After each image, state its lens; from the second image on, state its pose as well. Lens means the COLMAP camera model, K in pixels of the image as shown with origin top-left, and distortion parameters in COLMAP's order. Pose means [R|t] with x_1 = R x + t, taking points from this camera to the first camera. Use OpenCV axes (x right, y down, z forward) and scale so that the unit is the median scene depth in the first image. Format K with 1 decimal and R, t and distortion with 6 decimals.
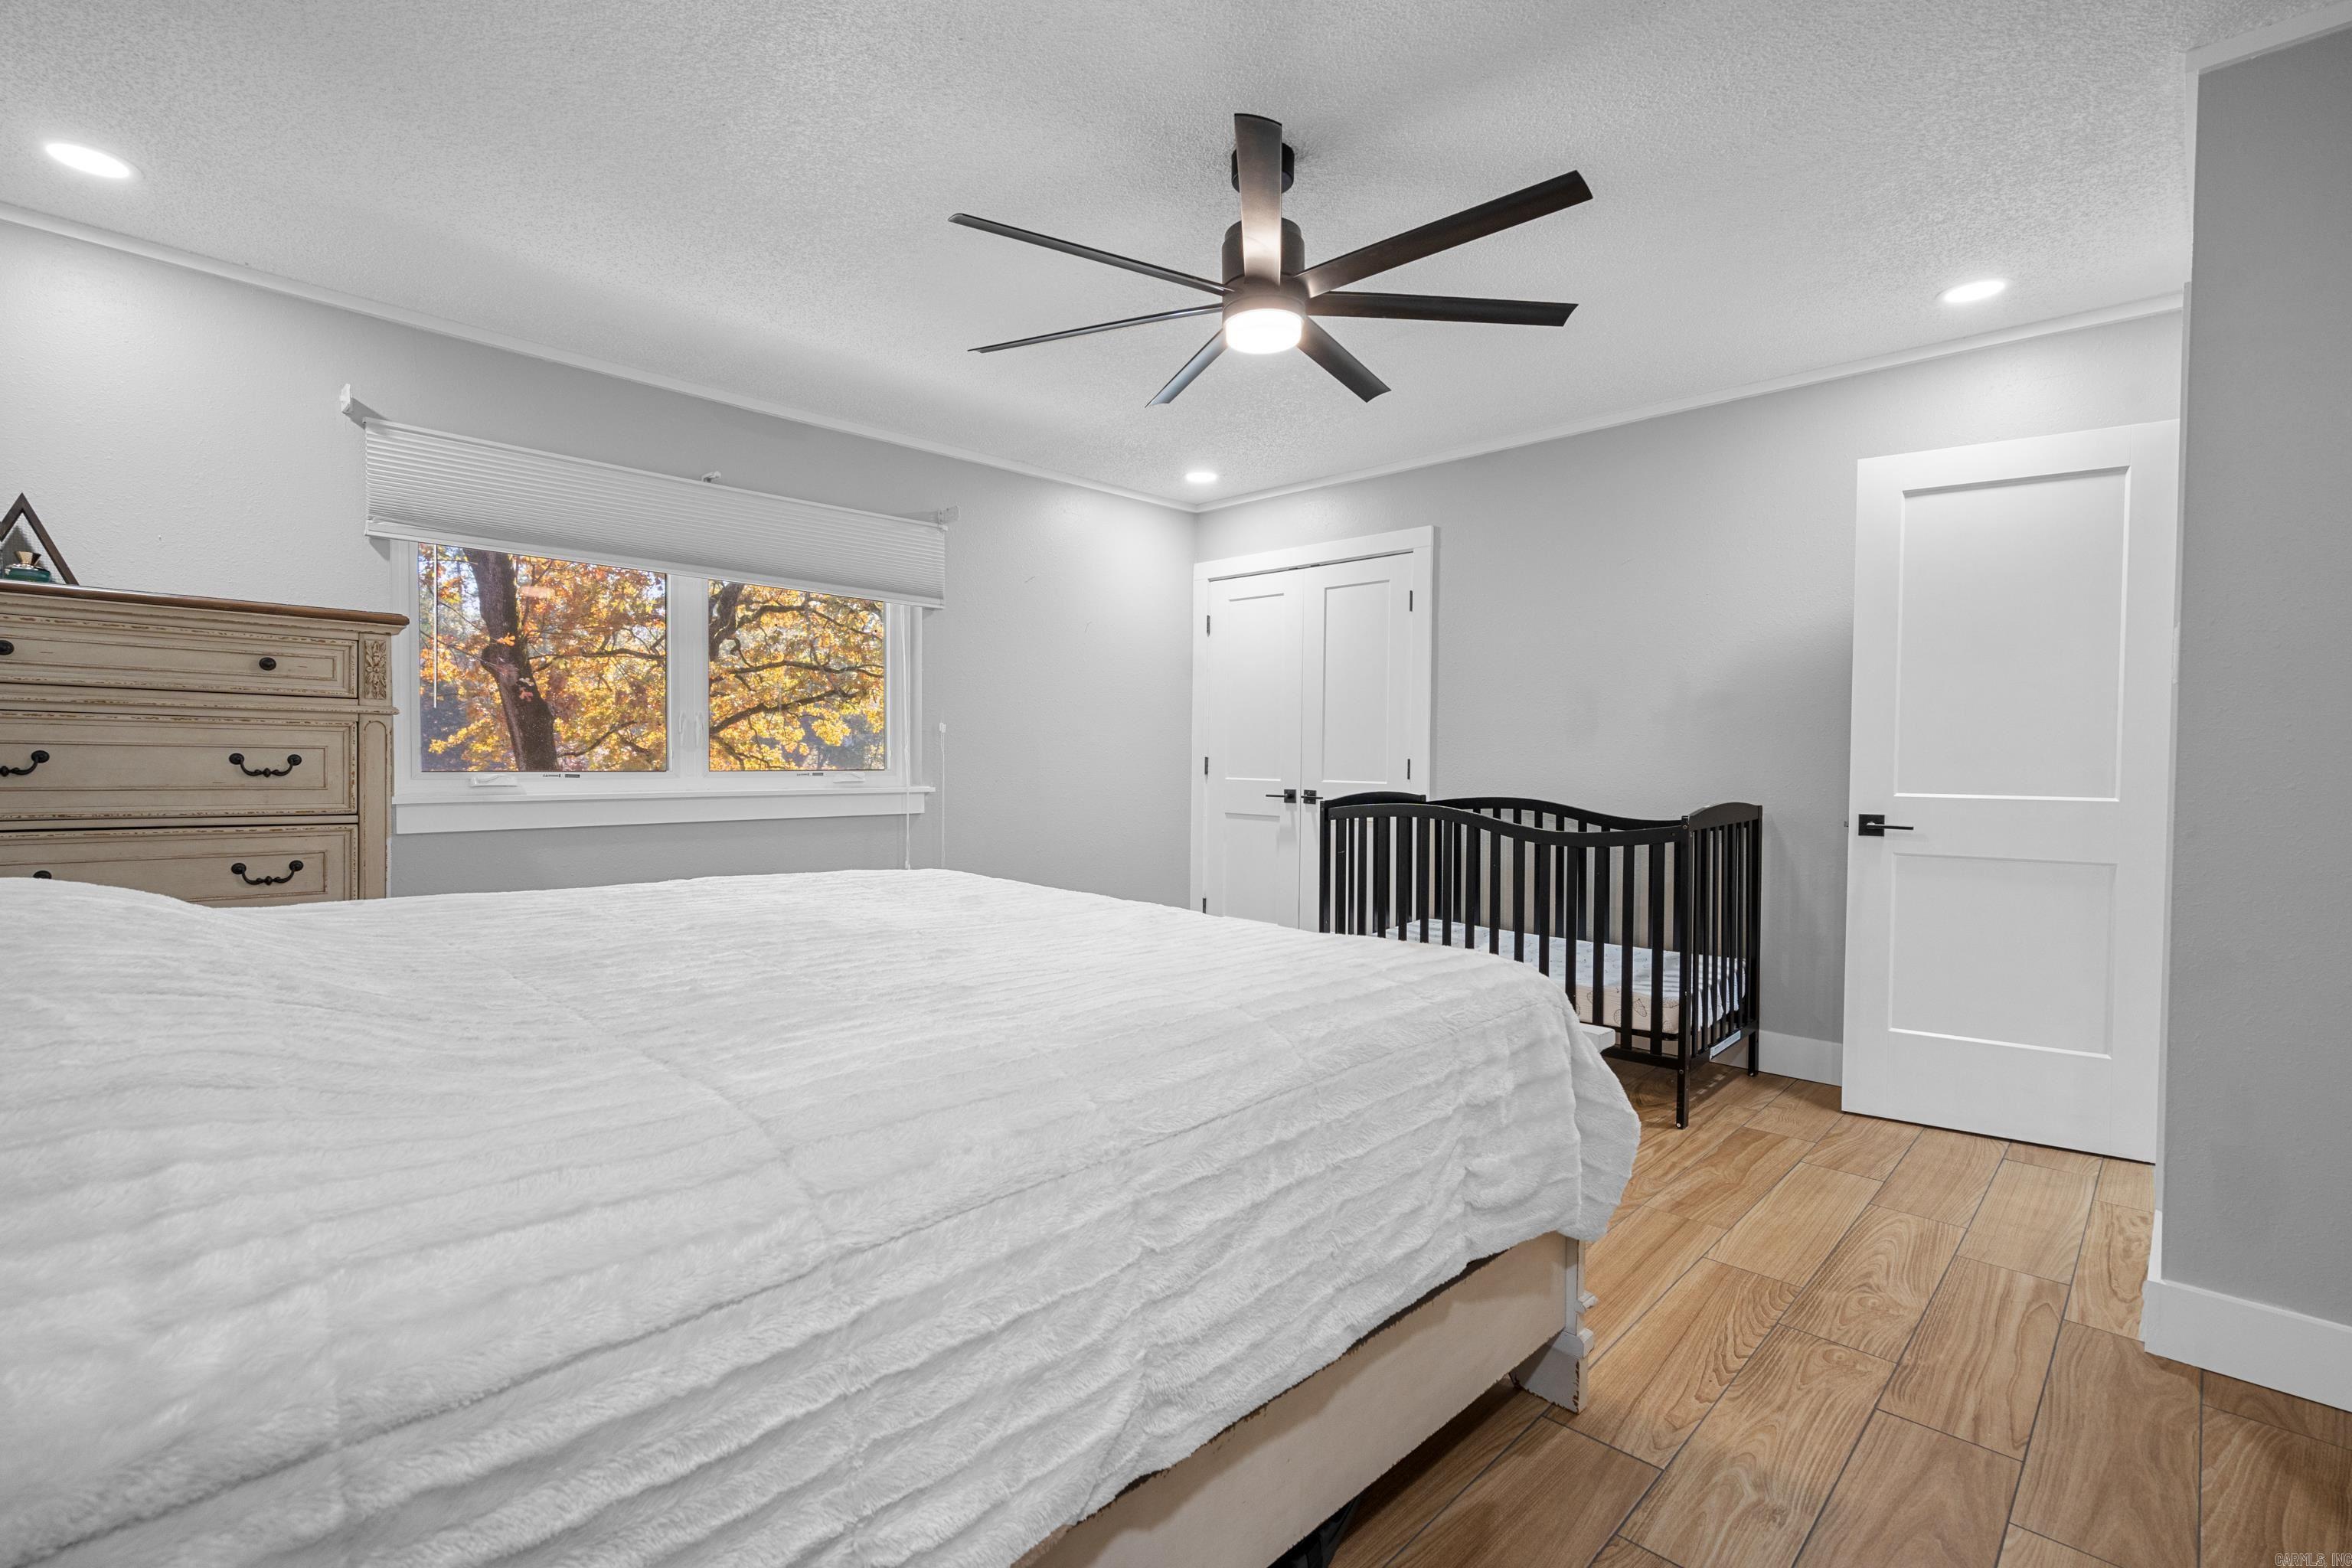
lens RADIAL K [[1081.5, 0, 1173.5], [0, 1081.5, 775.6], [0, 0, 1]] dist [-0.000888, 0.001198]
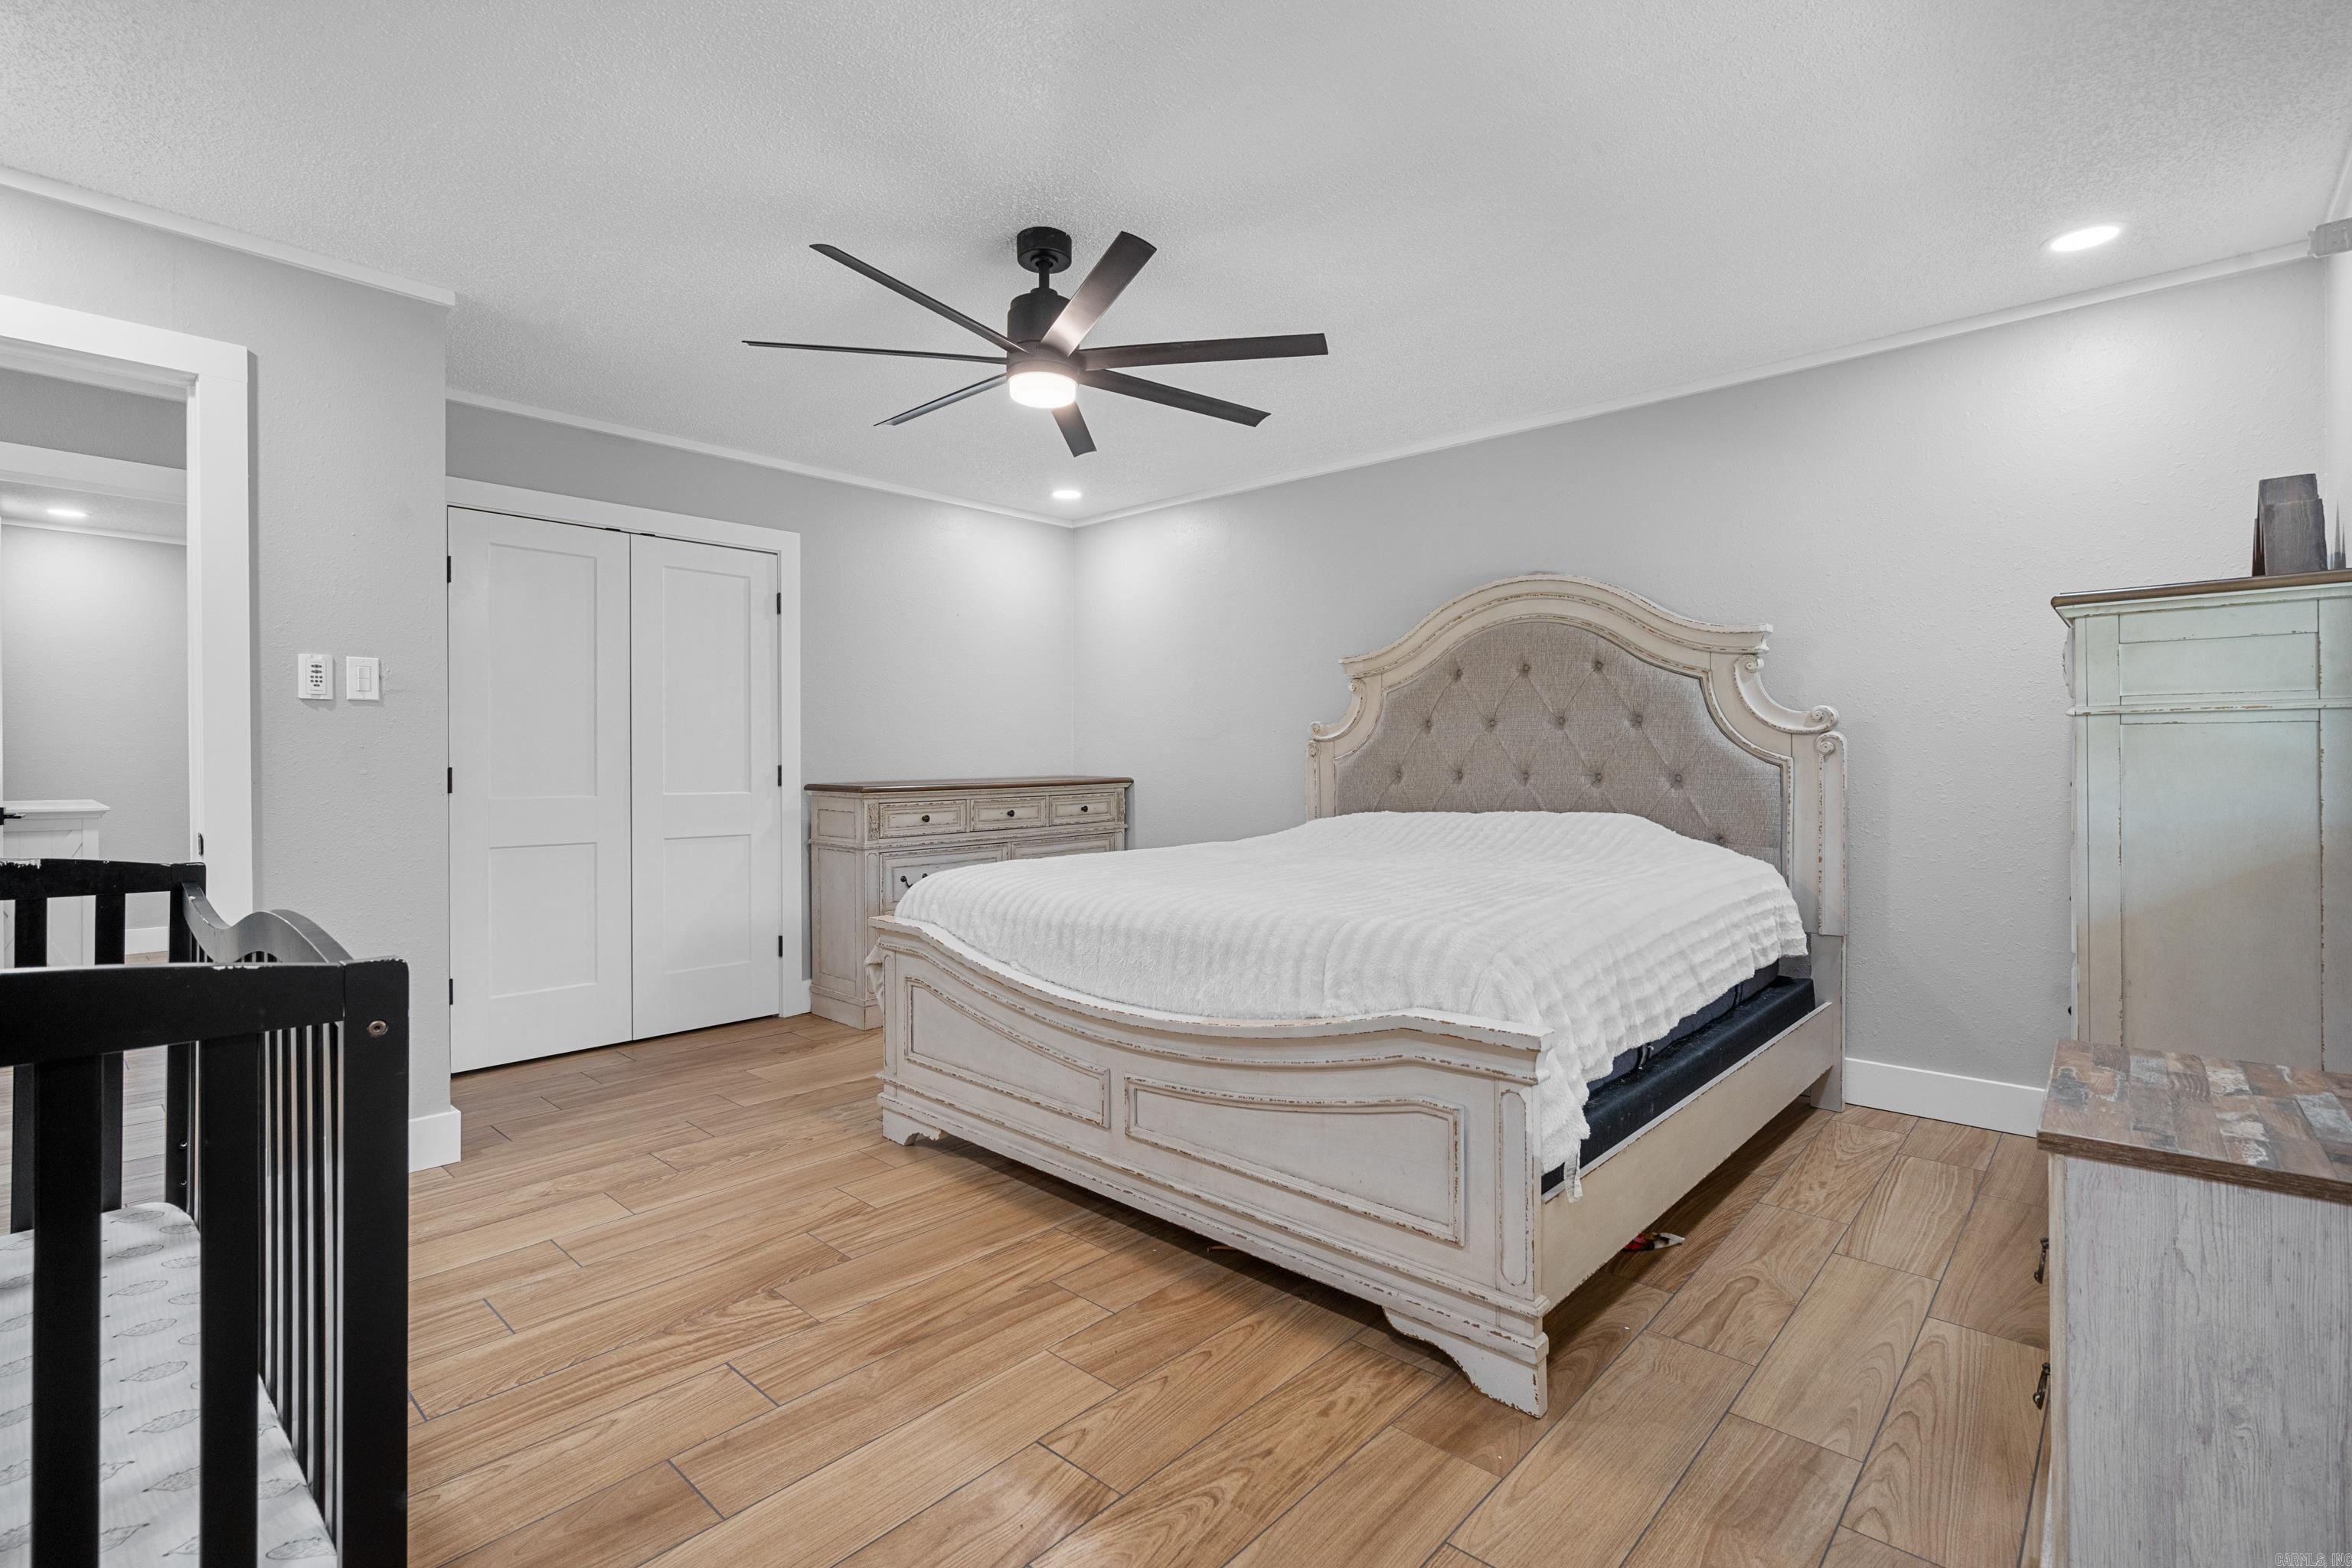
lens RADIAL K [[1081.5, 0, 1176.3], [0, 1081.5, 774.2], [0, 0, 1]] dist [-0.000888, 0.001198]
pose [[-0.999090, -0.006702, -0.042129, -0.007512], [-0.007557, 0.999768, 0.020177, -0.028921], [0.041984, 0.020477, -0.998908, 2.485048]]
